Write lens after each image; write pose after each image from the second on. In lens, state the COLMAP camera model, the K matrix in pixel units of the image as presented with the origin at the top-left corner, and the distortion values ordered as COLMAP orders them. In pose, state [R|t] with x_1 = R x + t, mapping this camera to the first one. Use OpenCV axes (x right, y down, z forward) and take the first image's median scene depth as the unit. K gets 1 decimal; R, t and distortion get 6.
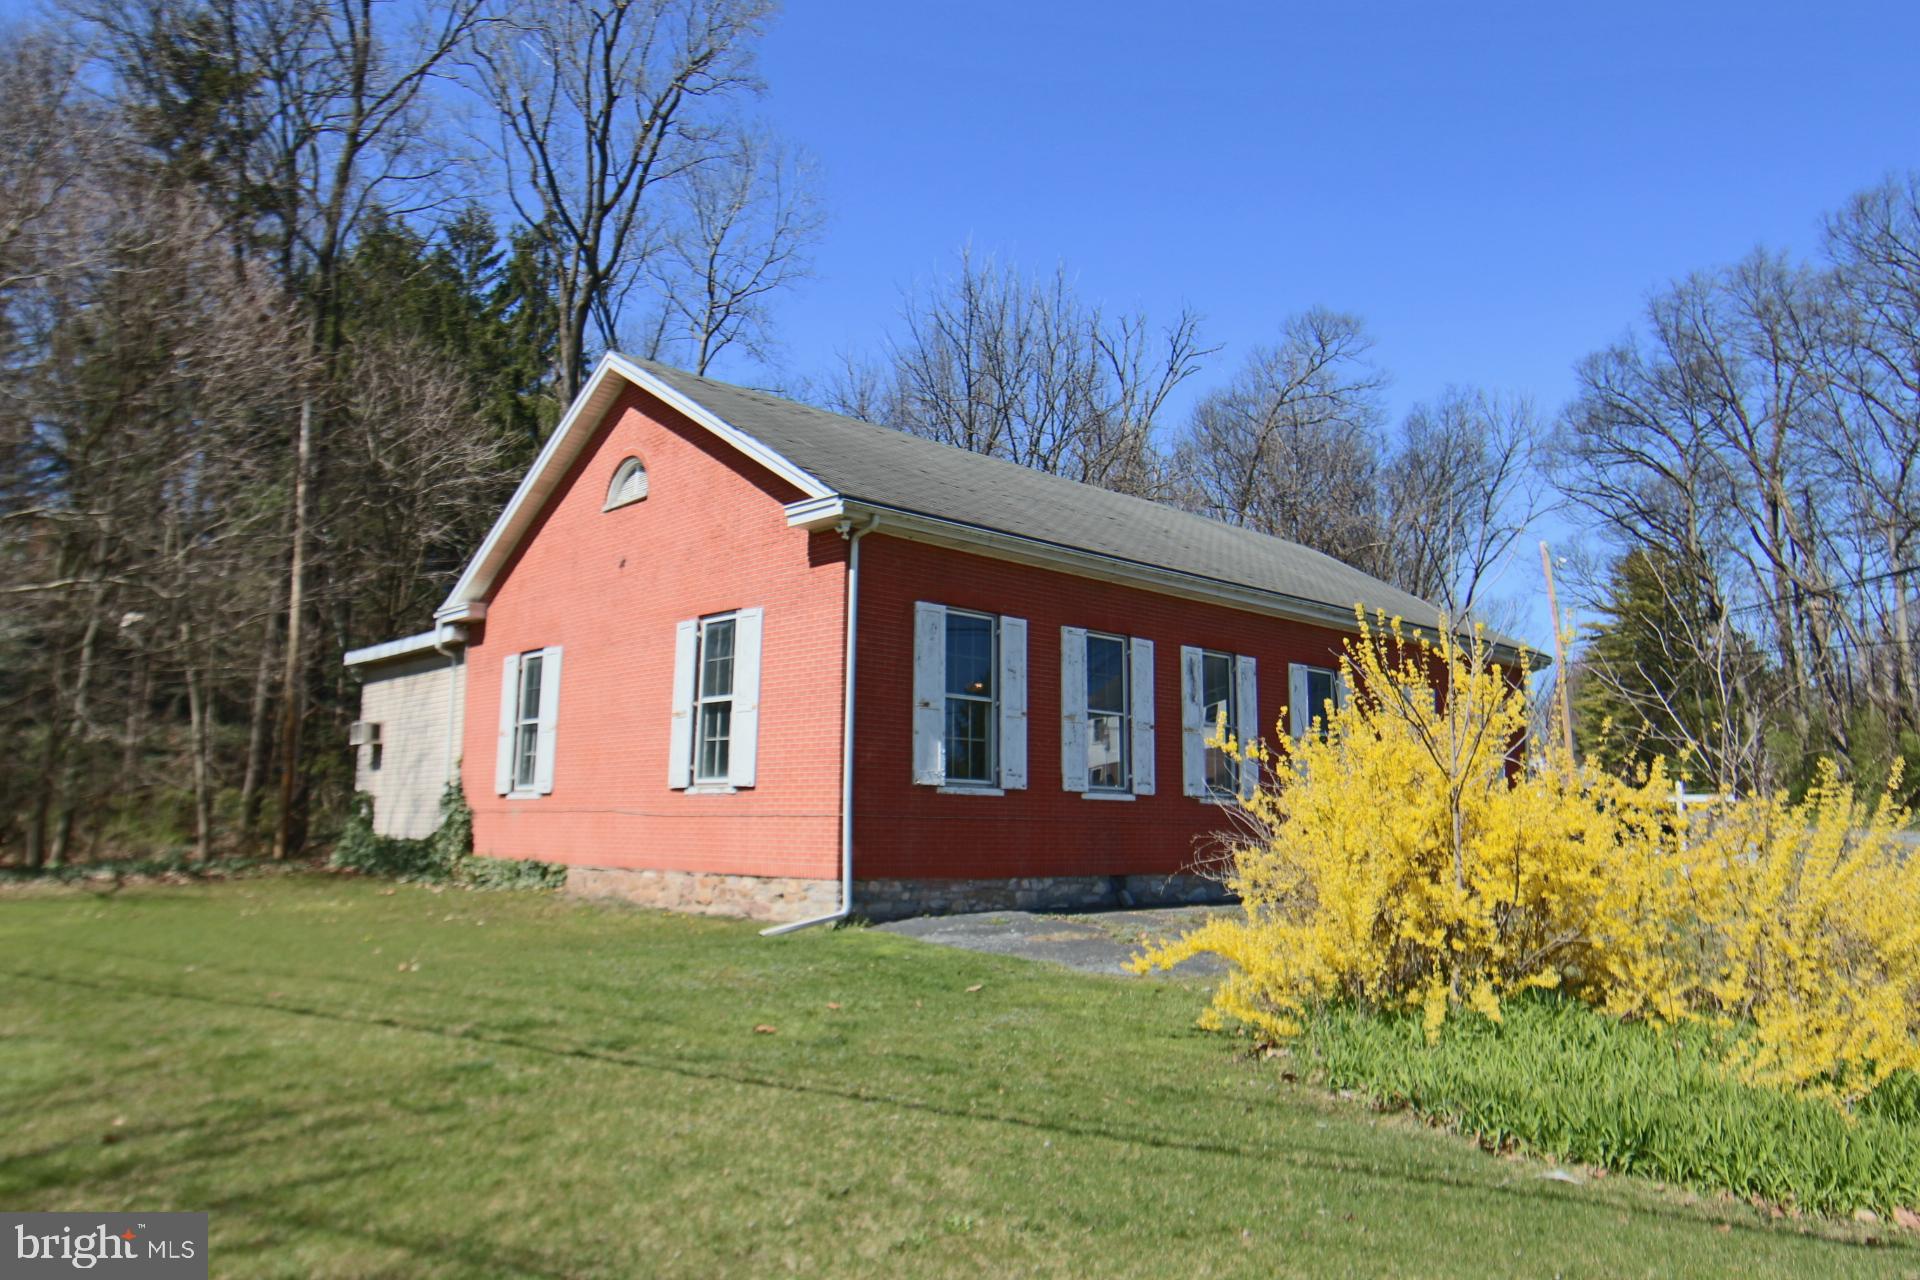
lens RADIAL K [[1358.3, 0, 953.0], [0, 1358.3, 615.2], [0, 0, 1]] dist [-0.027392, 0.036309]
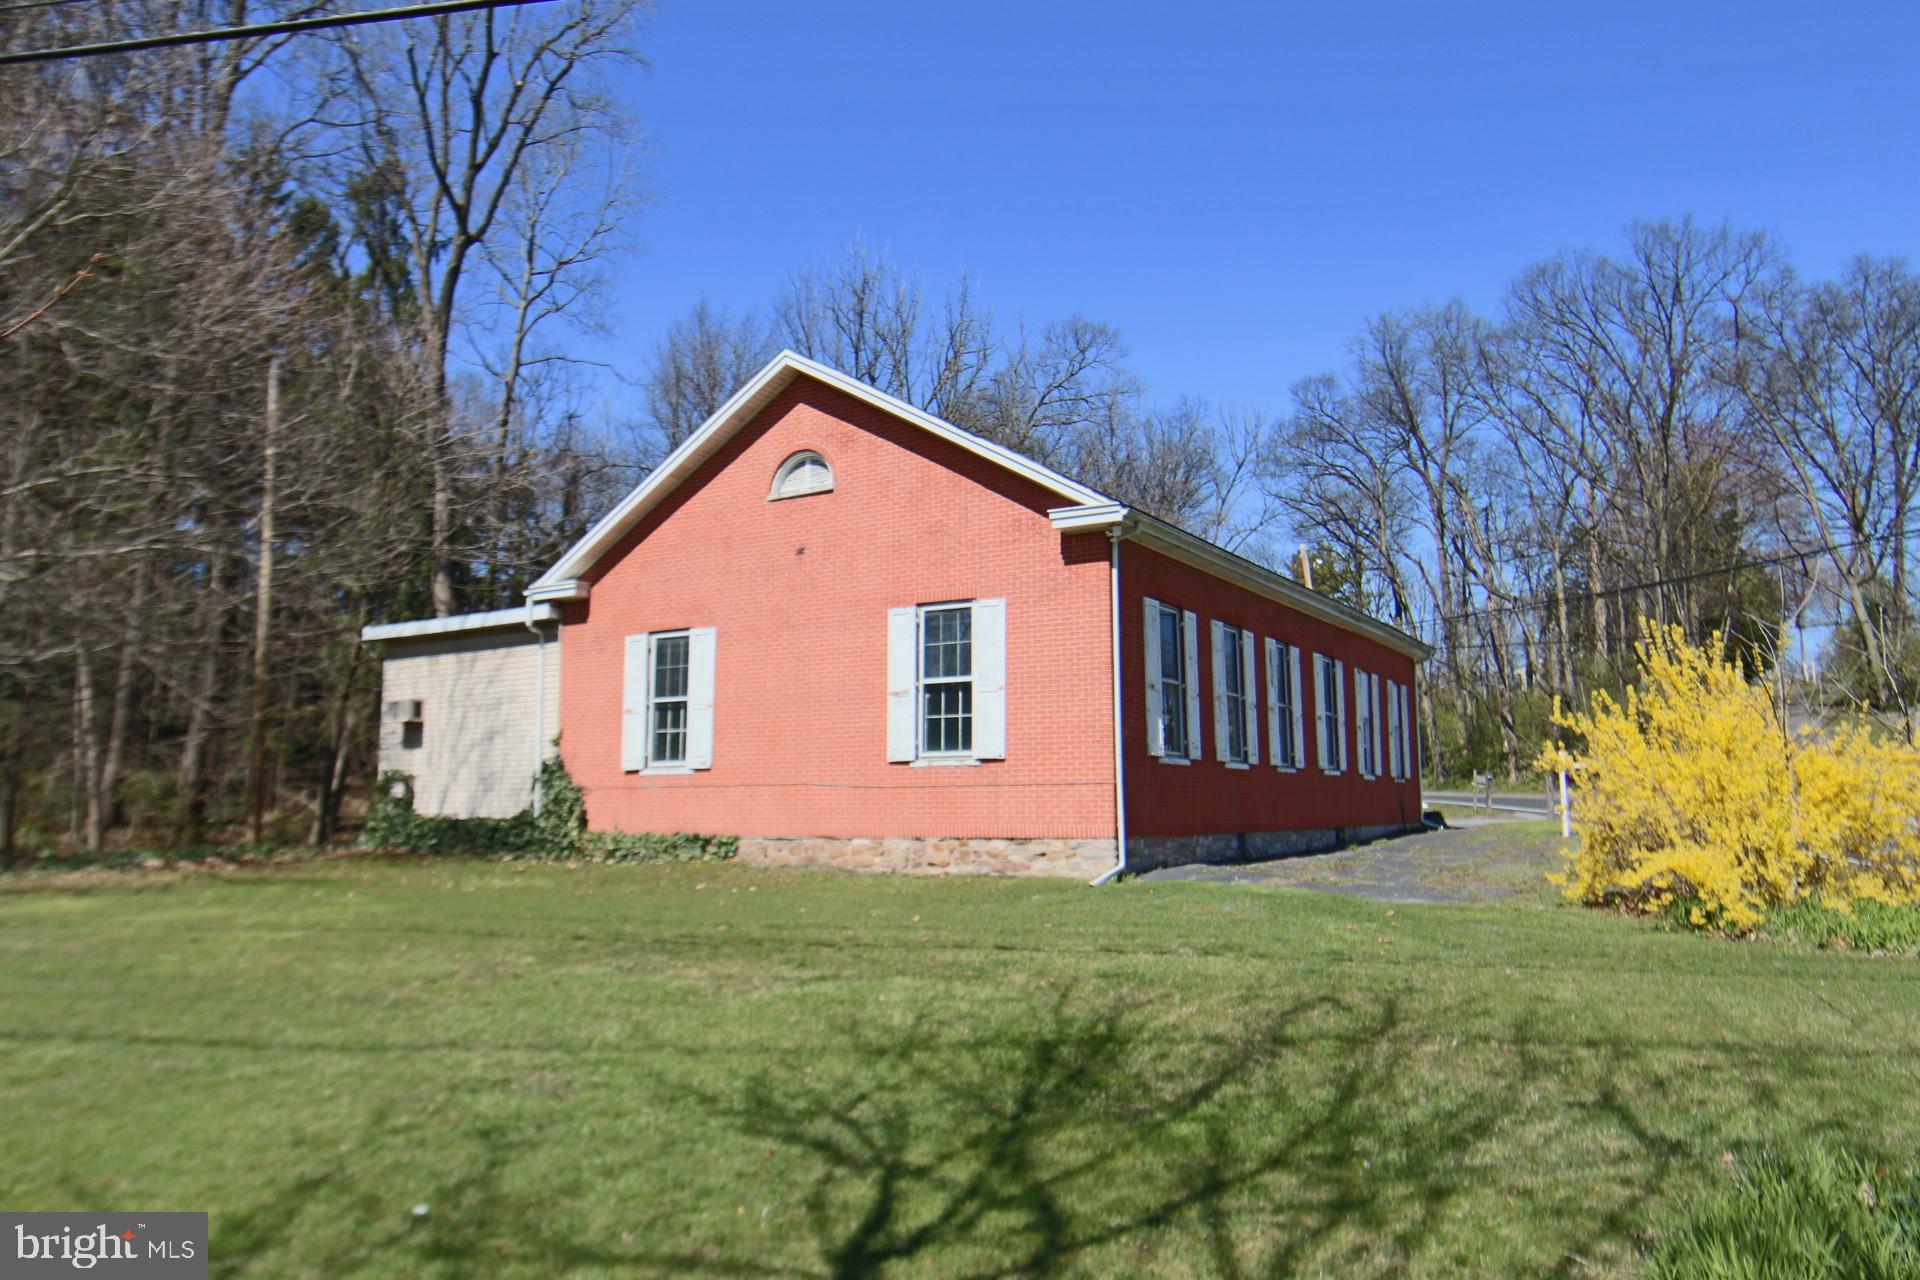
lens RADIAL K [[1358.3, 0, 953.0], [0, 1358.3, 615.2], [0, 0, 1]] dist [-0.027392, 0.036309]
pose [[0.963760, 0.020530, 0.265979, -0.402892], [-0.024406, 0.999639, 0.011277, -0.002889], [-0.265652, -0.017360, 0.963913, -0.053846]]
